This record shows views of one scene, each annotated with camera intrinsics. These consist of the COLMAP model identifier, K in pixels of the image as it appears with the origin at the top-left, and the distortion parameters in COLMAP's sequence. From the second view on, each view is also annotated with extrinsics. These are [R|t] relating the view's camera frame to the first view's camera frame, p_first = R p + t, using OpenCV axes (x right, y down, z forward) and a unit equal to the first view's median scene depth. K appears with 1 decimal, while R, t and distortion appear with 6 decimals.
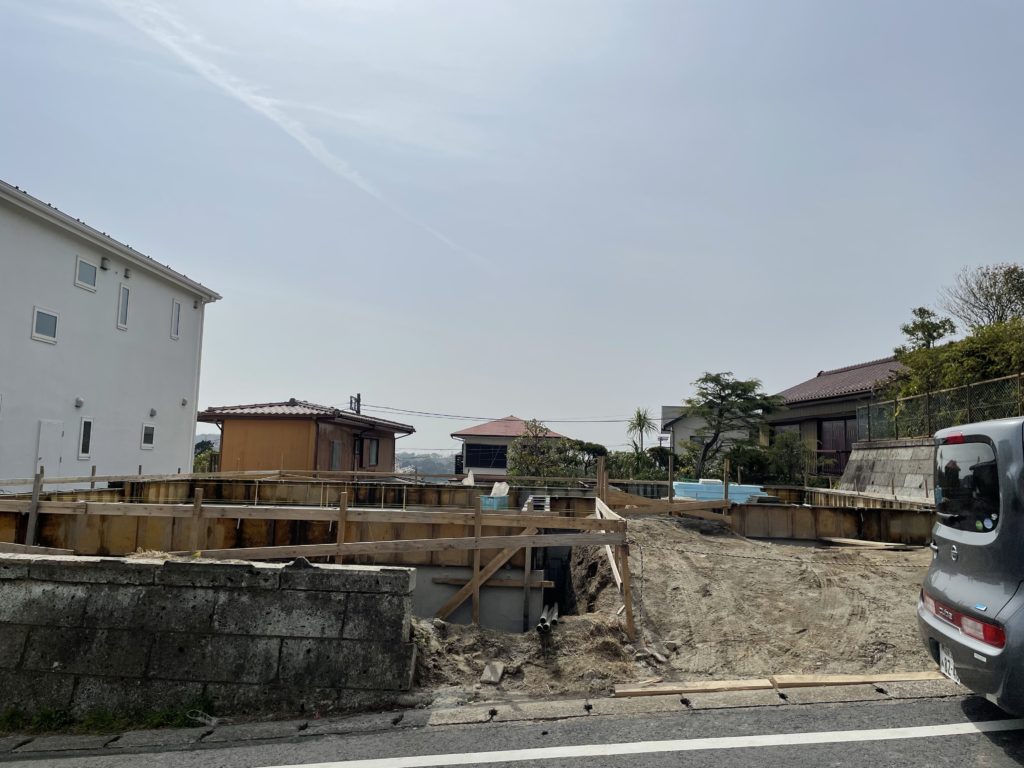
lens RADIAL K [[771.2, 0, 513.8], [0, 771.2, 373.6], [0, 0, 1]] dist [0.120032, -0.159198]
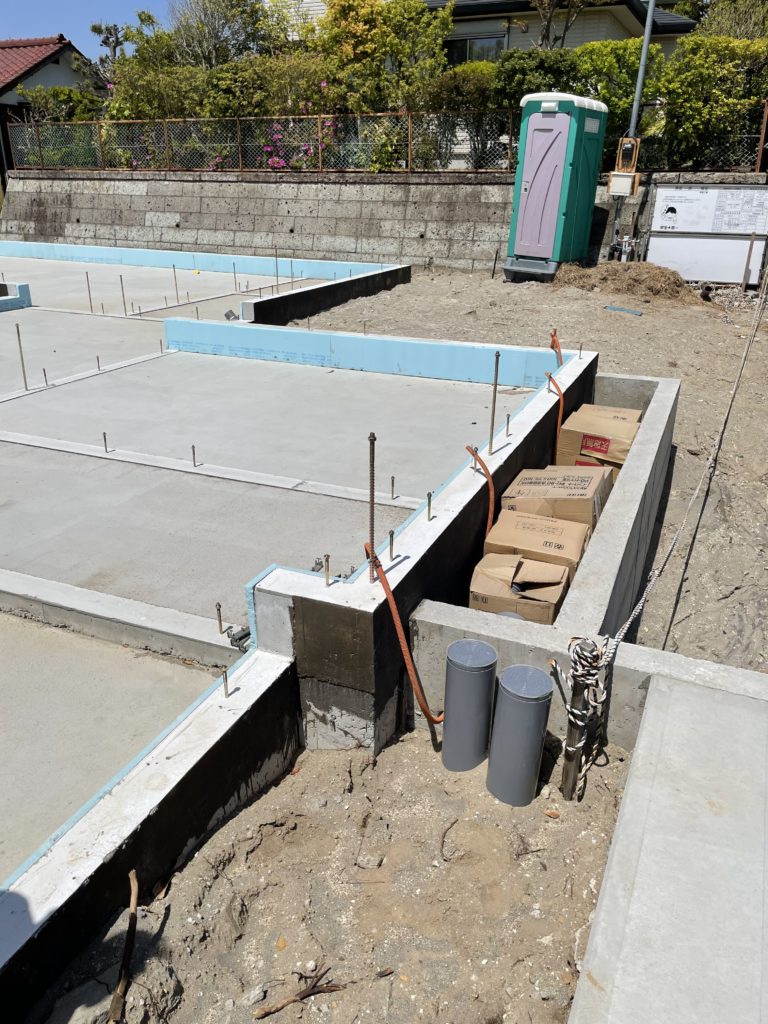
lens RADIAL K [[771.2, 0, 384.0], [0, 771.2, 512.0], [0, 0, 1]] dist [0.120032, -0.159198]
pose [[0.375595, -0.385083, 0.842994, -0.251870], [-0.096854, 0.888301, 0.448933, -0.005128], [-0.921709, -0.250265, 0.296345, 0.248502]]
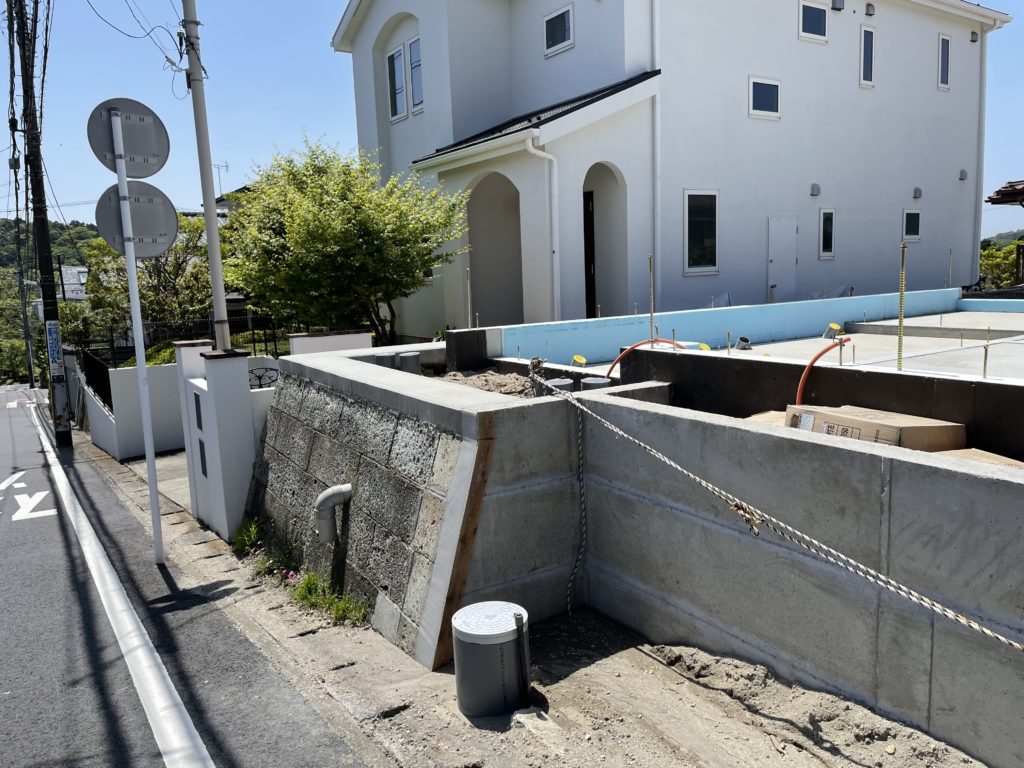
lens RADIAL K [[771.2, 0, 513.8], [0, 771.2, 373.6], [0, 0, 1]] dist [0.120032, -0.159198]
pose [[0.575797, 0.057759, -0.815550, -0.036801], [0.145379, 0.974373, 0.171647, 0.024250], [0.804564, -0.217397, 0.552644, 0.167070]]
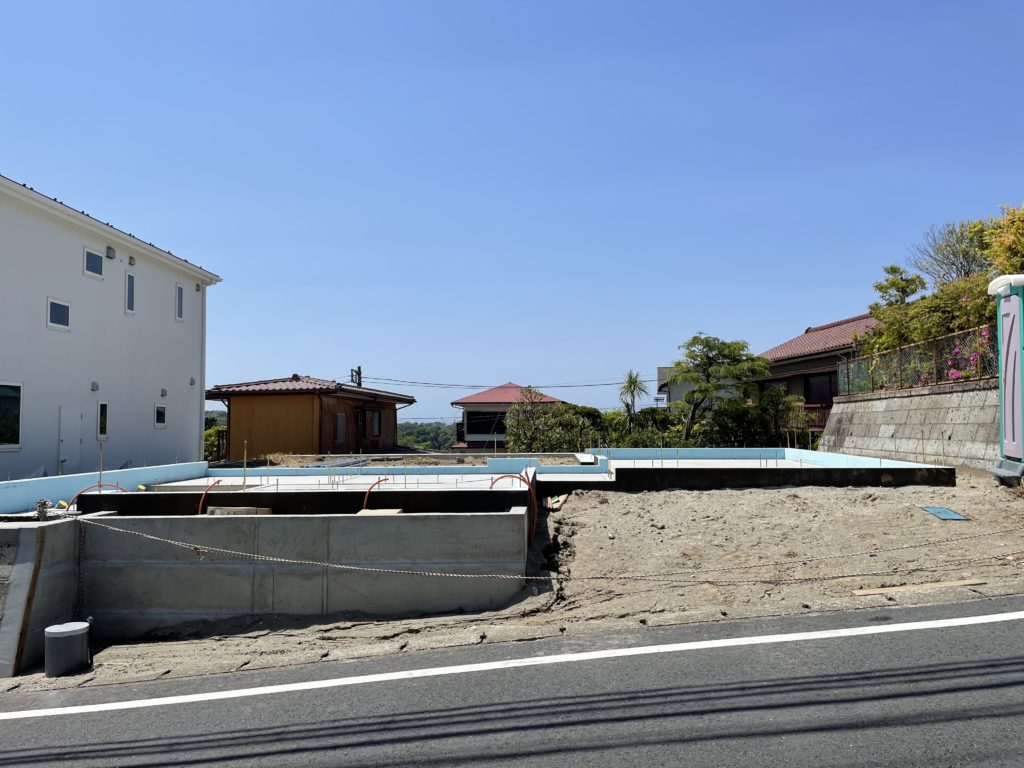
lens RADIAL K [[771.2, 0, 513.8], [0, 771.2, 373.6], [0, 0, 1]] dist [0.120032, -0.159198]
pose [[0.999311, -0.037094, -0.001111, 0.007590], [0.037107, 0.998338, 0.044088, -0.003931], [-0.000527, -0.044099, 0.999027, -0.035522]]
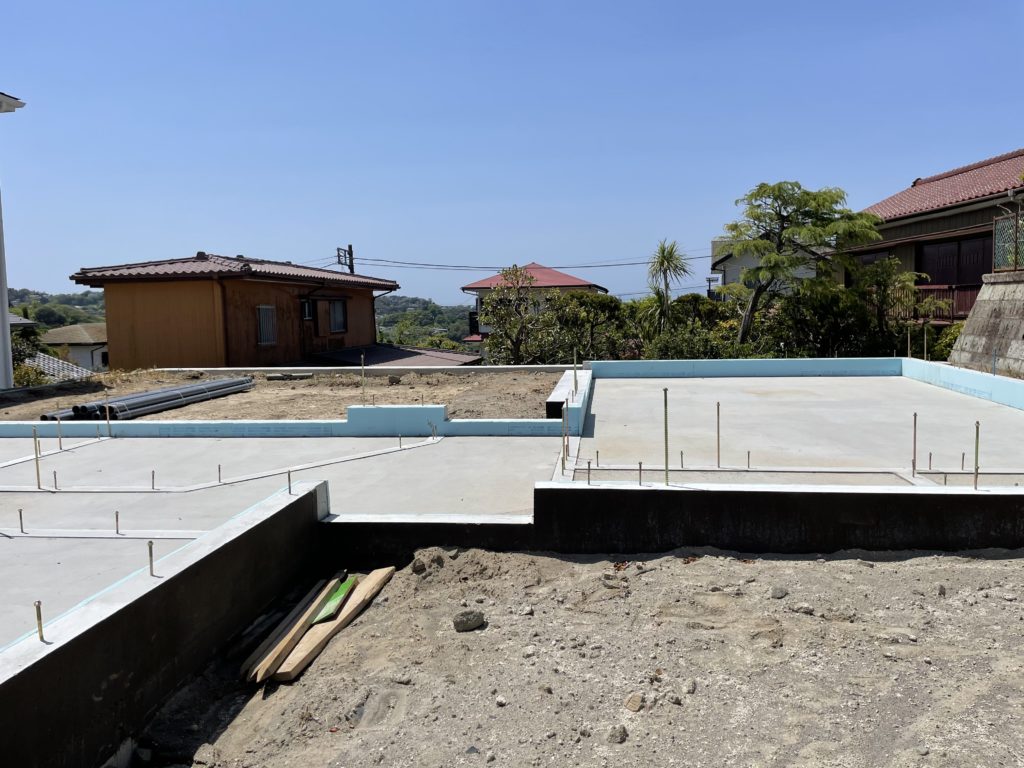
lens RADIAL K [[771.2, 0, 513.8], [0, 771.2, 373.6], [0, 0, 1]] dist [0.120032, -0.159198]
pose [[0.996259, -0.040108, -0.076549, 0.078574], [0.054179, 0.979962, 0.191672, 0.020237], [0.067328, -0.195102, 0.978469, 0.280965]]
